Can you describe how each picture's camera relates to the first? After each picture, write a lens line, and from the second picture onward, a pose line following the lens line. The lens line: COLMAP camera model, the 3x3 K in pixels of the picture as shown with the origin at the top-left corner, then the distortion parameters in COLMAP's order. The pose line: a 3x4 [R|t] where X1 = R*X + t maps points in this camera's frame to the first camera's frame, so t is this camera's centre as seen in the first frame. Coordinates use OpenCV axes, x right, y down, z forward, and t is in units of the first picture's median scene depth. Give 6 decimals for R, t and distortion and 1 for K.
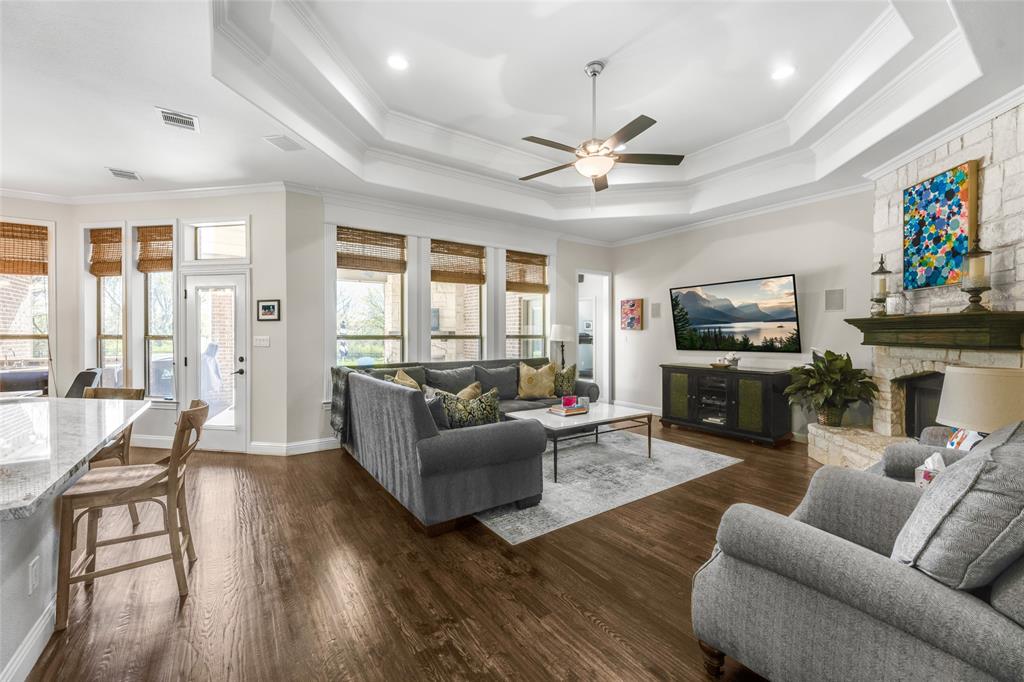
lens RADIAL K [[407.8, 0, 506.5], [0, 407.8, 337.0], [0, 0, 1]] dist [0.002016, 0.000161]
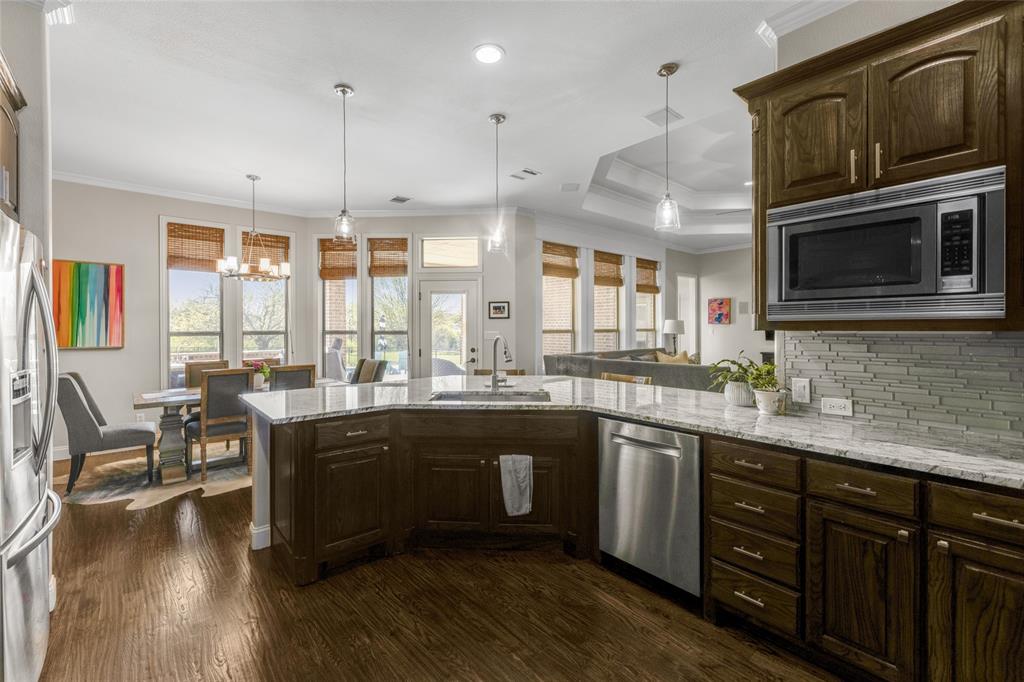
lens RADIAL K [[433.7, 0, 506.3], [0, 433.7, 329.0], [0, 0, 1]] dist [0.001260, 0.000321]
pose [[0.993728, -0.004995, 0.111715, -0.692713], [0.005225, 0.999985, -0.001761, -0.005566], [-0.111705, 0.002334, 0.993739, -0.296590]]
